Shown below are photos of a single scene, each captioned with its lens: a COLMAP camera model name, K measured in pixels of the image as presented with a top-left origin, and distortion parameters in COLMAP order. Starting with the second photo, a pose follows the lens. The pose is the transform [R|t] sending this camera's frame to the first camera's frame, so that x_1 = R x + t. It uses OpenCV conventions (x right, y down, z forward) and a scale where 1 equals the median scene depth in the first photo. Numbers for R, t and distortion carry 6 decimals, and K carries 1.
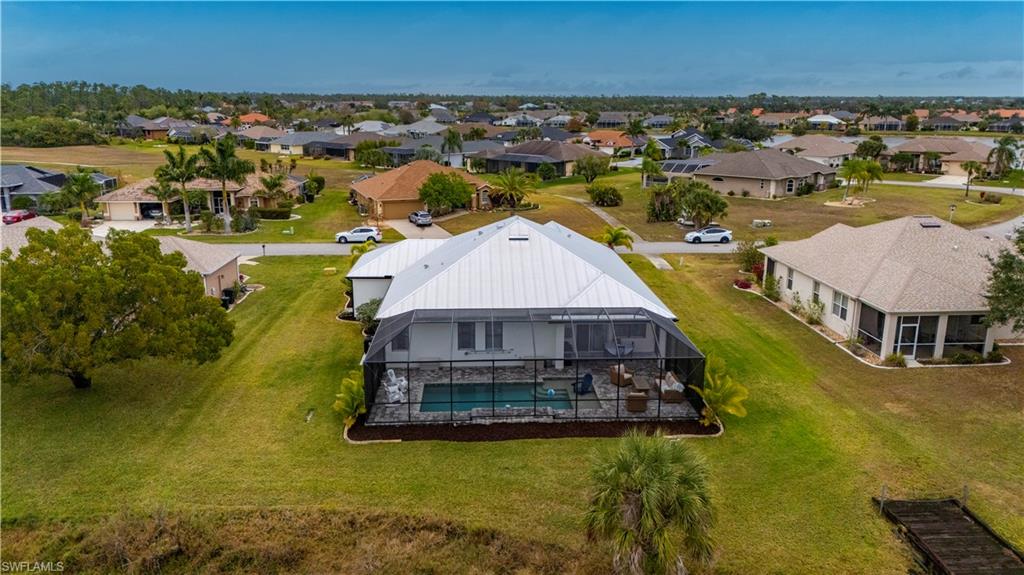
lens RADIAL K [[746.8, 0, 510.6], [0, 746.8, 284.1], [0, 0, 1]] dist [0.102244, -0.129449]
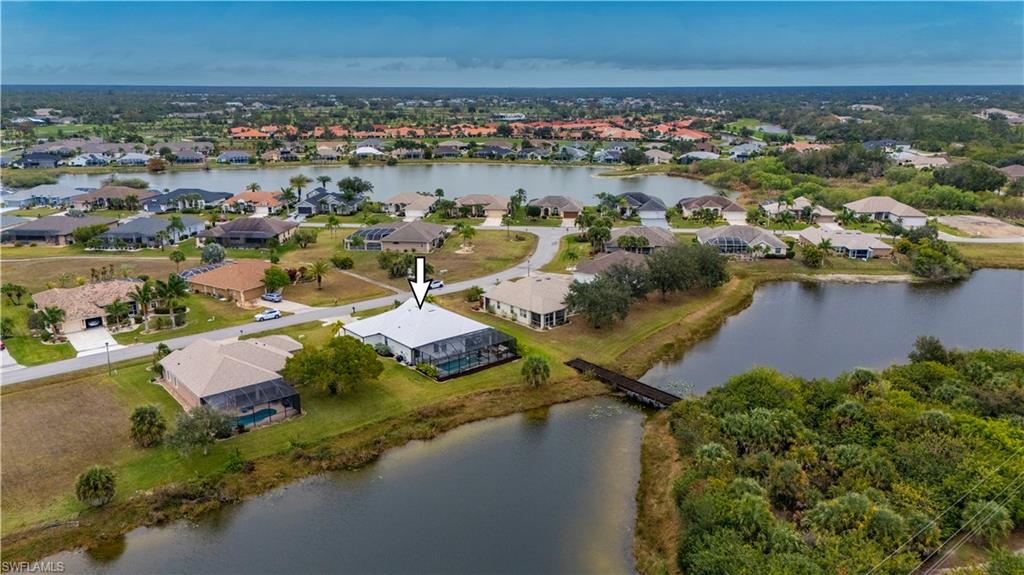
lens RADIAL K [[746.8, 0, 510.6], [0, 746.8, 284.1], [0, 0, 1]] dist [0.102244, -0.129449]
pose [[0.800577, -0.156819, 0.578347, -1.424716], [0.147818, 0.987005, 0.063010, -0.307683], [-0.580712, 0.035045, 0.813354, -1.514454]]
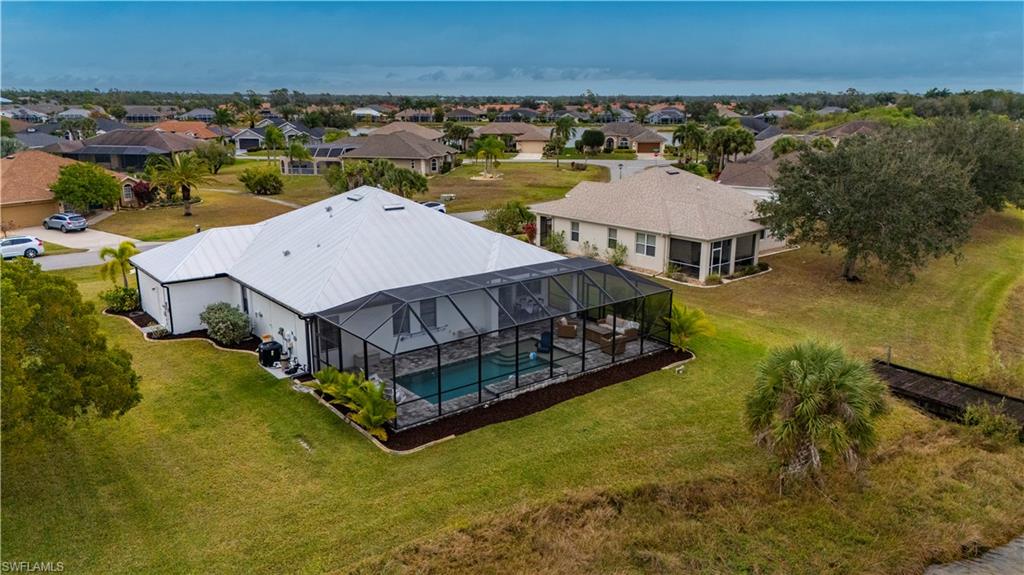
lens RADIAL K [[746.8, 0, 510.6], [0, 746.8, 284.1], [0, 0, 1]] dist [0.102244, -0.129449]
pose [[0.814236, -0.142872, 0.562678, -0.417225], [0.141518, 0.988852, 0.046298, 0.006905], [-0.563020, 0.041932, 0.825378, 0.198480]]
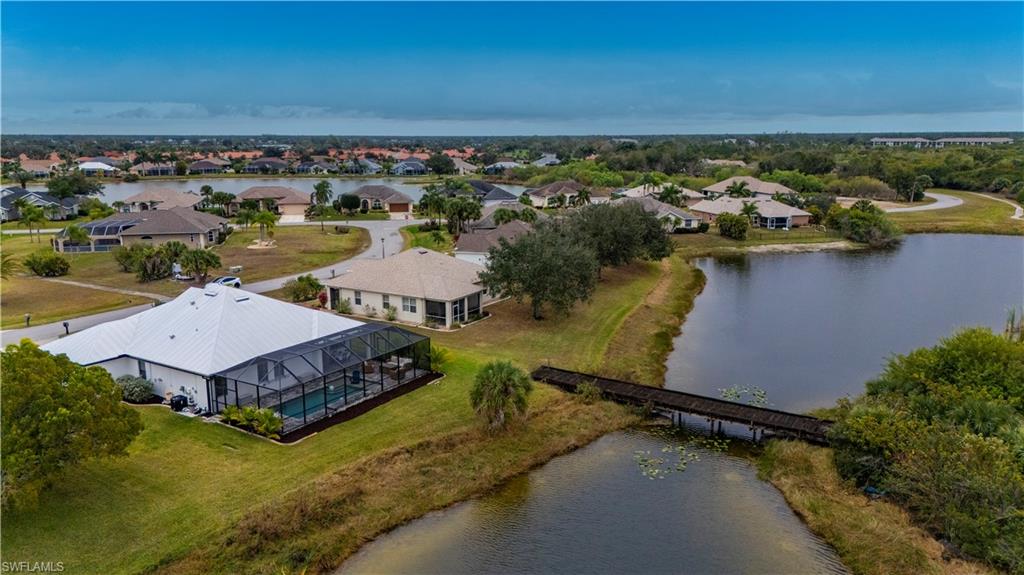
lens RADIAL K [[746.8, 0, 510.6], [0, 746.8, 284.1], [0, 0, 1]] dist [0.102244, -0.129449]
pose [[0.580130, -0.164524, 0.797735, -0.834575], [0.201601, 0.977918, 0.055076, -0.070377], [-0.789181, 0.128873, 0.600488, -0.206413]]
